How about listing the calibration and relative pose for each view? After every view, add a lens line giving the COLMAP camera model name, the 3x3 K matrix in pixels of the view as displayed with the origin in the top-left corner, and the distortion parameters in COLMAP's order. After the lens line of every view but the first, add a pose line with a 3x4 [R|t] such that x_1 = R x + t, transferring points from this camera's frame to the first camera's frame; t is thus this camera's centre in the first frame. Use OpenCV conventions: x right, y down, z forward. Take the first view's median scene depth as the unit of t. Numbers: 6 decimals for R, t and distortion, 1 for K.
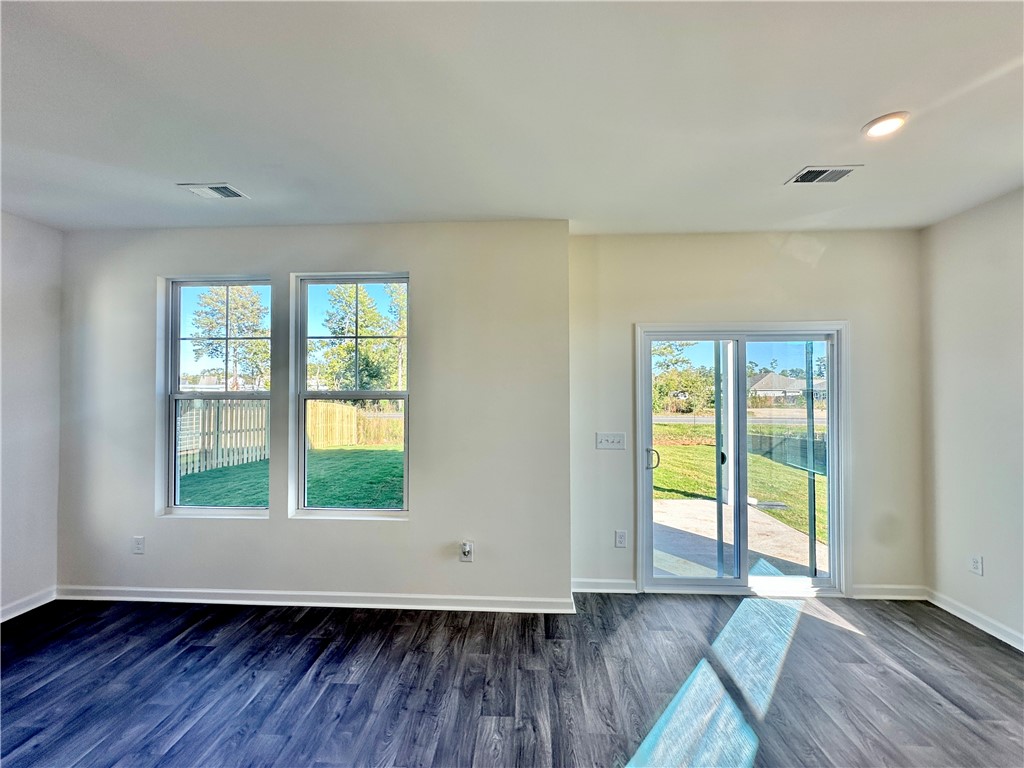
lens RADIAL K [[408.8, 0, 512.1], [0, 408.8, 383.0], [0, 0, 1]] dist [-0.002960, 0.000473]
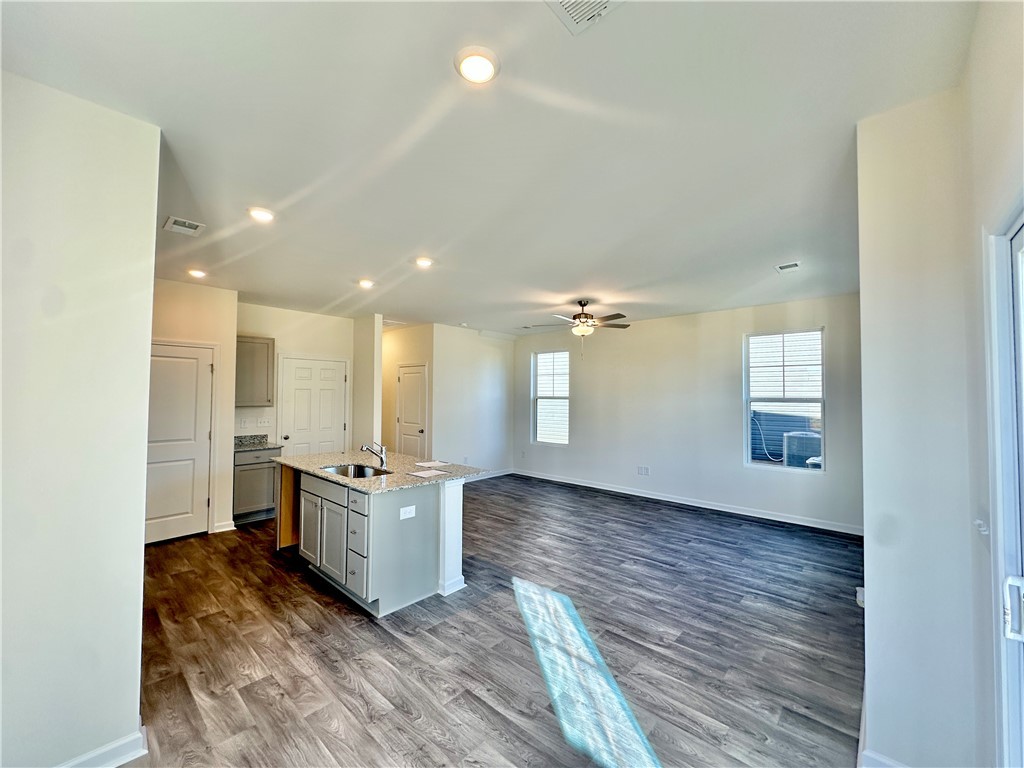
lens RADIAL K [[408.8, 0, 512.1], [0, 408.8, 383.0], [0, 0, 1]] dist [-0.002960, 0.000473]
pose [[-0.635377, -0.025480, -0.771781, 0.882485], [0.005049, 0.999297, -0.037147, 0.013143], [0.772185, -0.027499, -0.634802, 0.926889]]
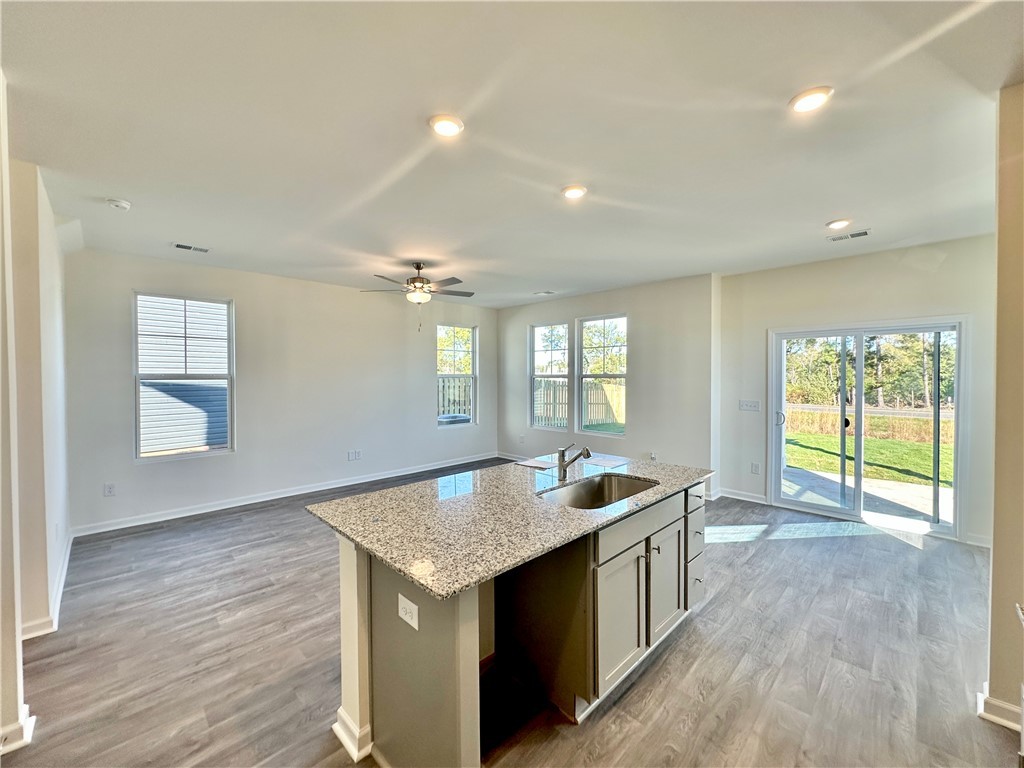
lens RADIAL K [[408.8, 0, 512.1], [0, 408.8, 383.0], [0, 0, 1]] dist [-0.002960, 0.000473]
pose [[0.739552, 0.012035, -0.672992, 0.642772], [0.008901, 0.999578, 0.027657, 0.004628], [0.673040, -0.026444, 0.739133, -0.791339]]
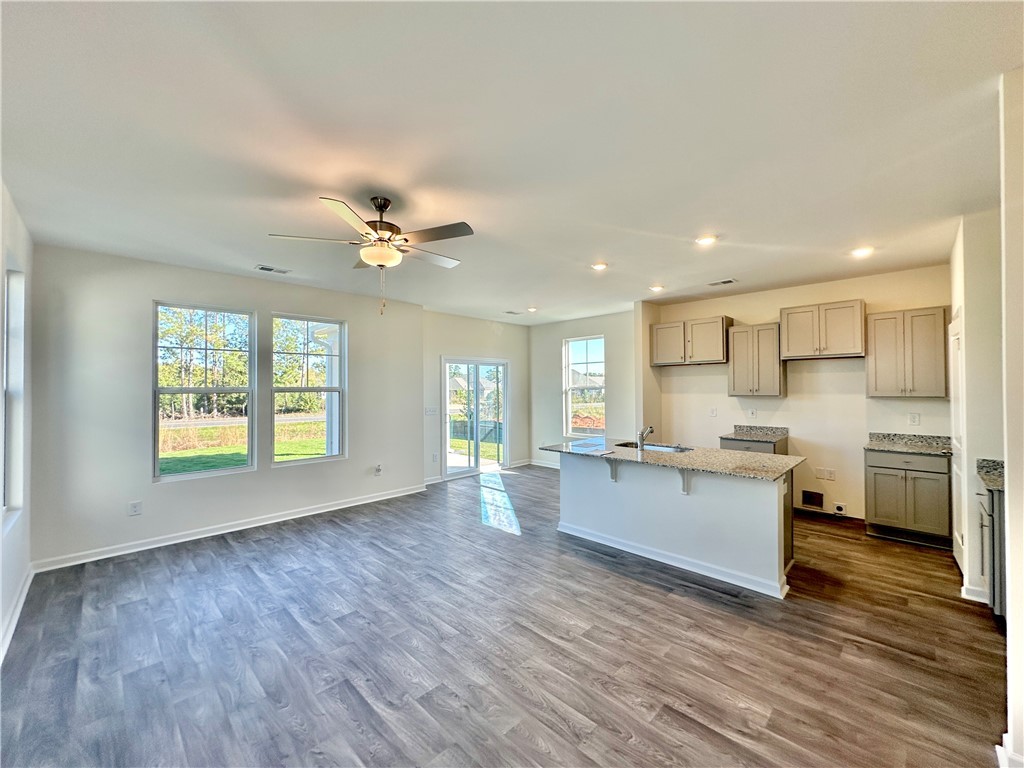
lens RADIAL K [[408.8, 0, 512.1], [0, 408.8, 383.0], [0, 0, 1]] dist [-0.002960, 0.000473]
pose [[0.666931, 0.006197, 0.745094, -1.069347], [-0.004661, 0.999981, -0.004145, 0.006858], [-0.745105, -0.000709, 0.666946, -0.714670]]
